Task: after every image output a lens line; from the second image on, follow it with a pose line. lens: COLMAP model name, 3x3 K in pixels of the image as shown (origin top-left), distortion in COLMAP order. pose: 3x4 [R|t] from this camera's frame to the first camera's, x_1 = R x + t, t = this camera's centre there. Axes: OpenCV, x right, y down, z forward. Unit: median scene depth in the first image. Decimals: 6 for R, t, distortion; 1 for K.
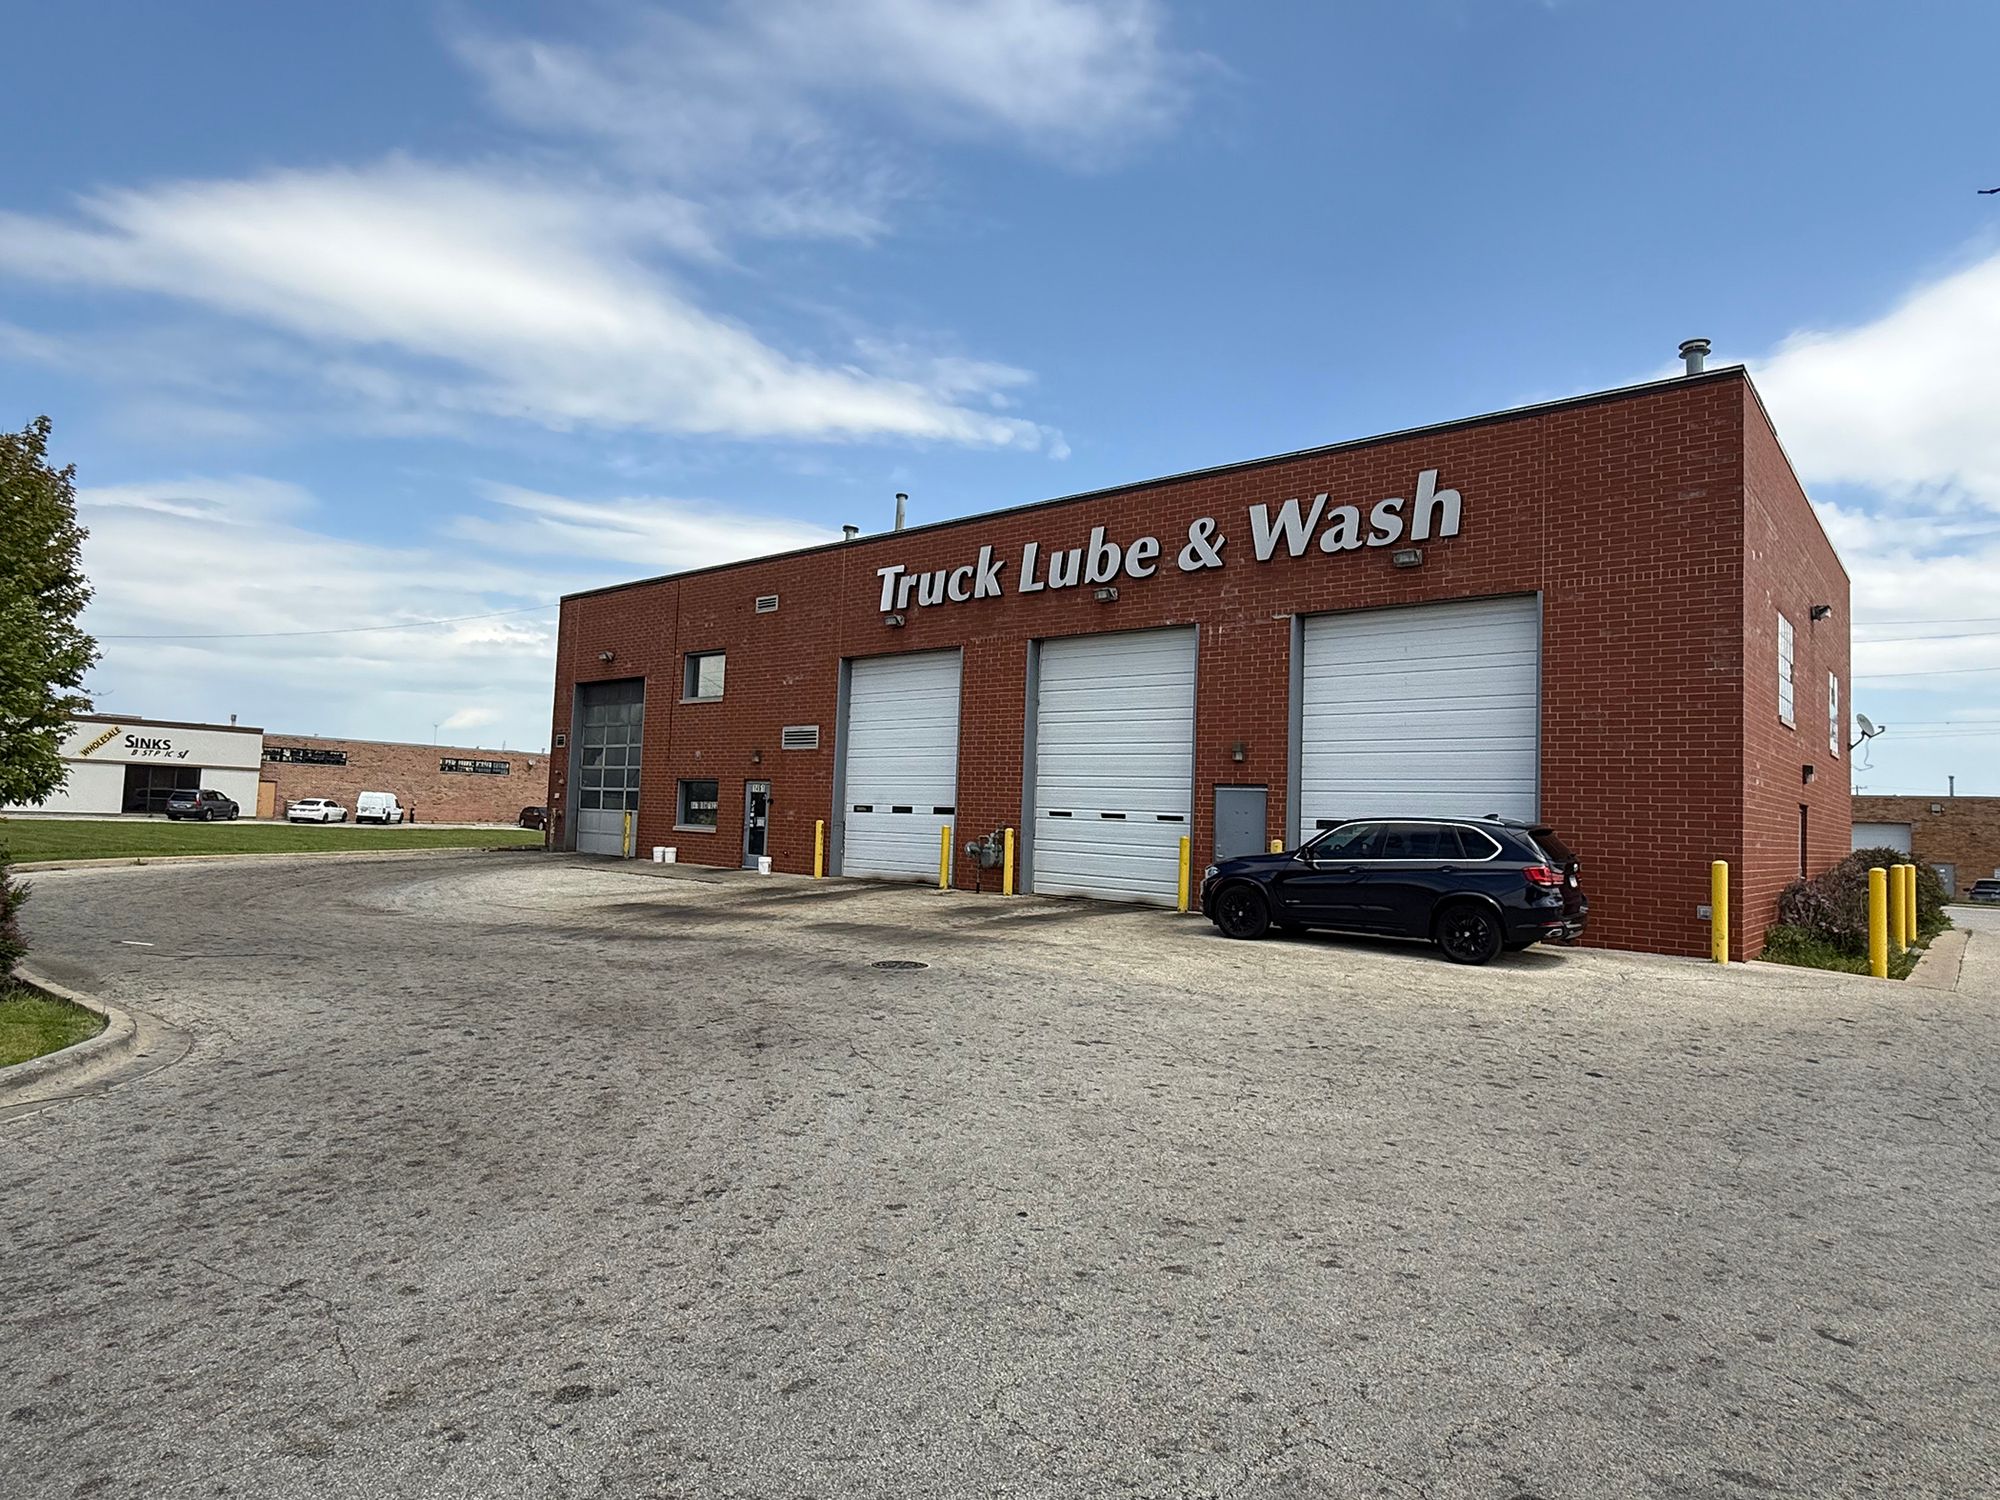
lens RADIAL K [[1145.6, 0, 1000.0], [0, 1145.6, 750.0], [0, 0, 1]] dist [0.001128, -0.000673]
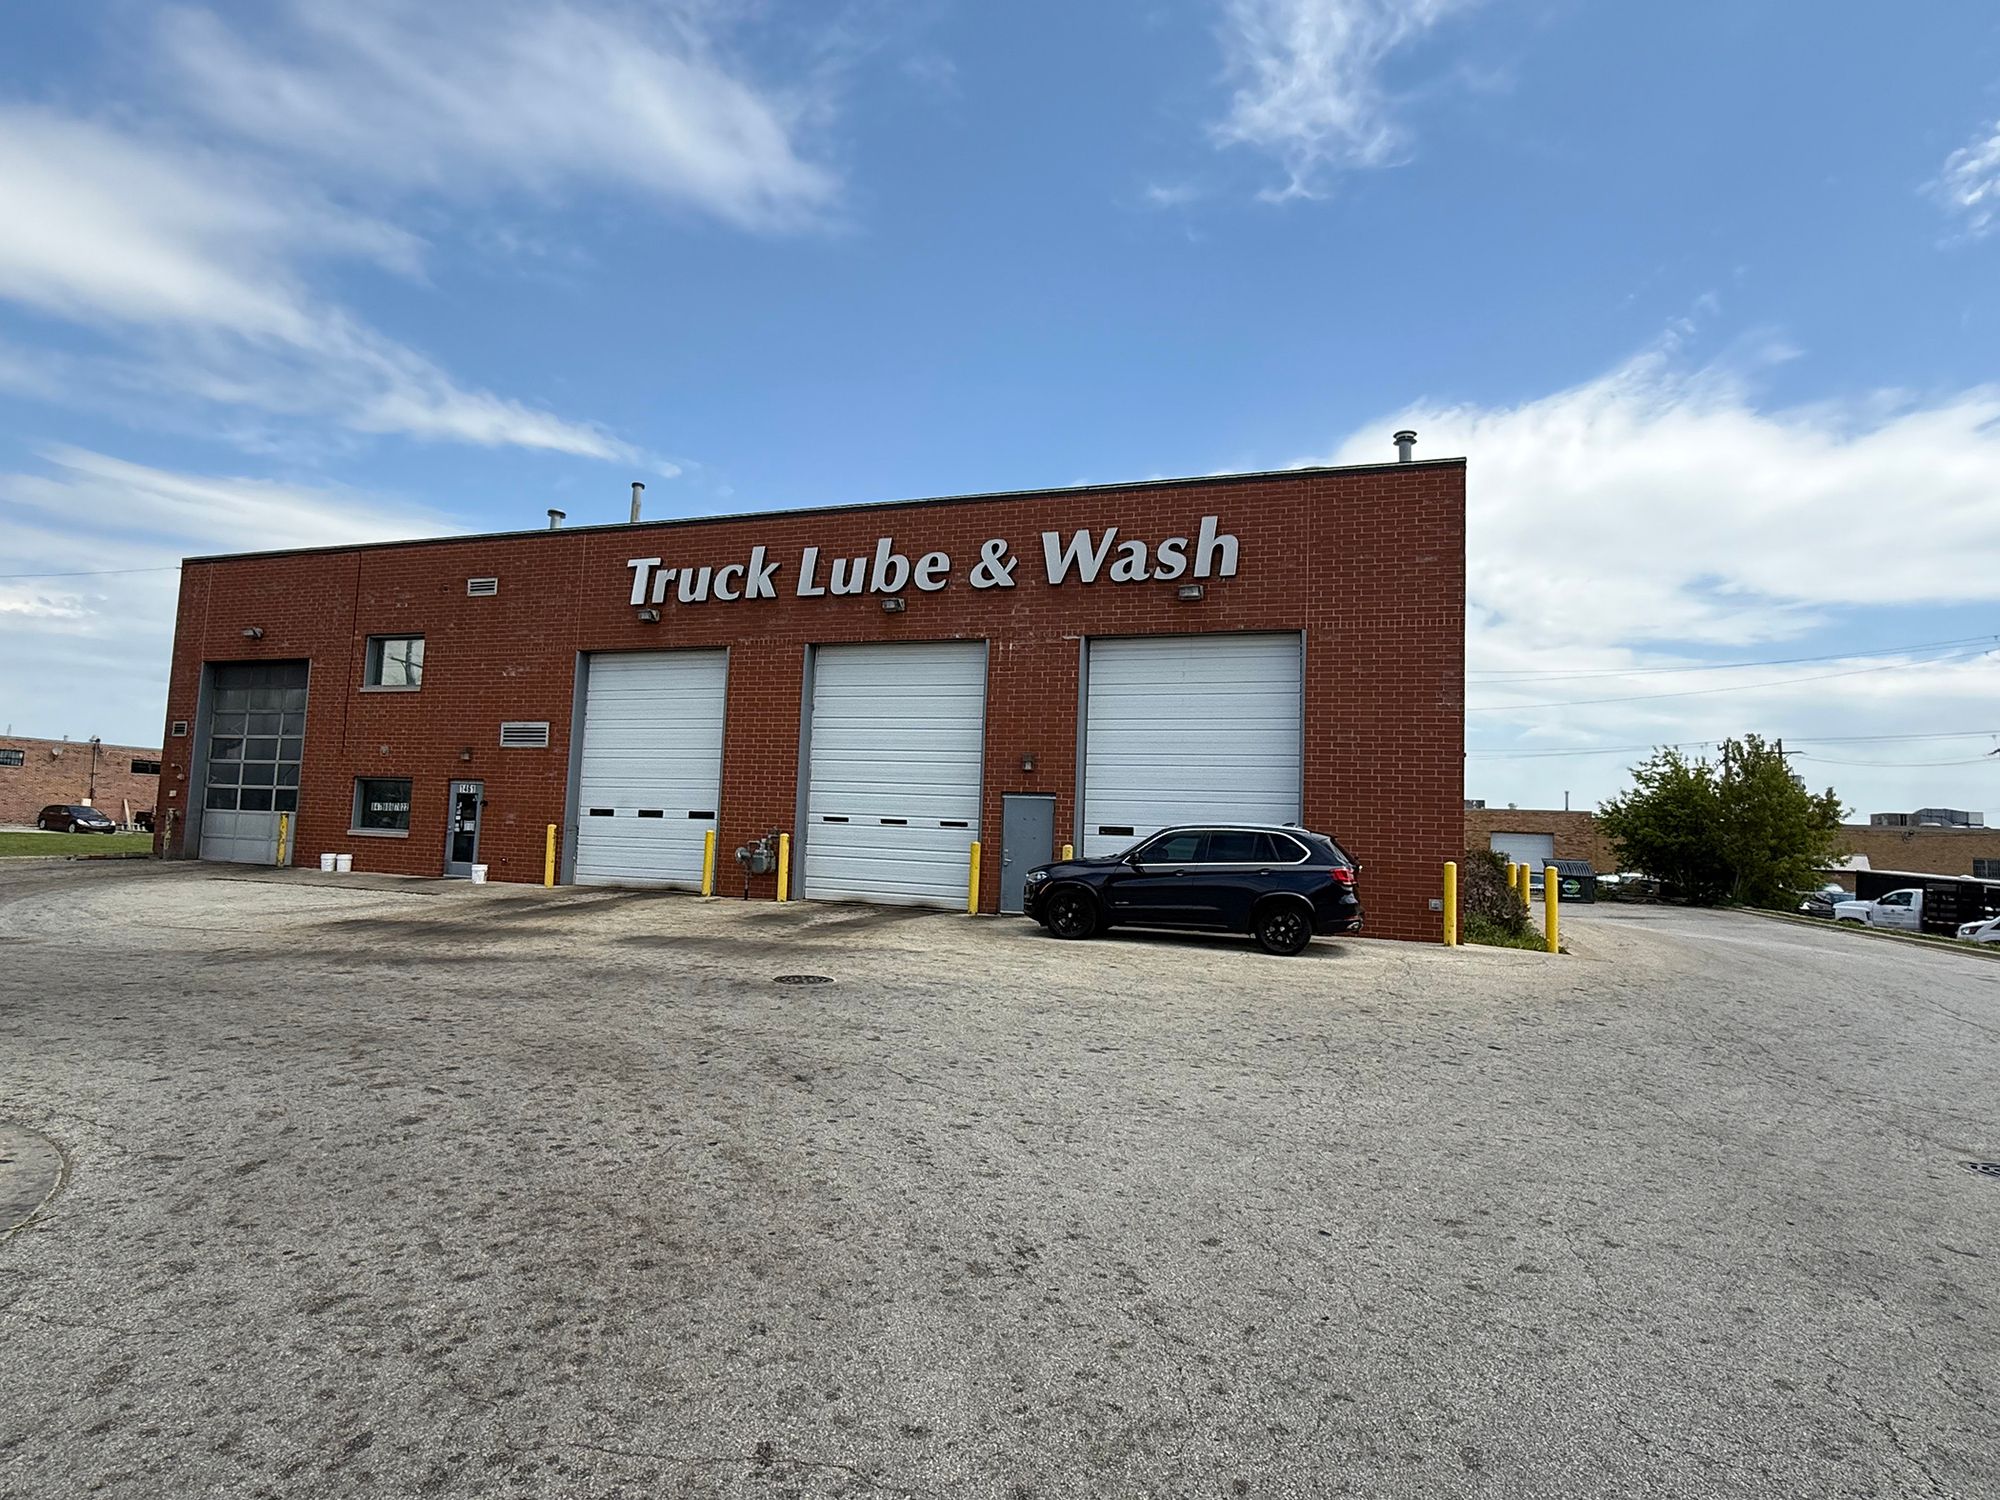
lens RADIAL K [[1090.5, 0, 1000.0], [0, 1090.5, 750.0], [0, 0, 1]] dist [-0.000030, 0.000391]
pose [[0.937512, 0.027026, 0.346902, -0.173458], [-0.025036, 0.999634, -0.010218, 0.001397], [-0.347051, 0.000894, 0.937846, 0.063831]]
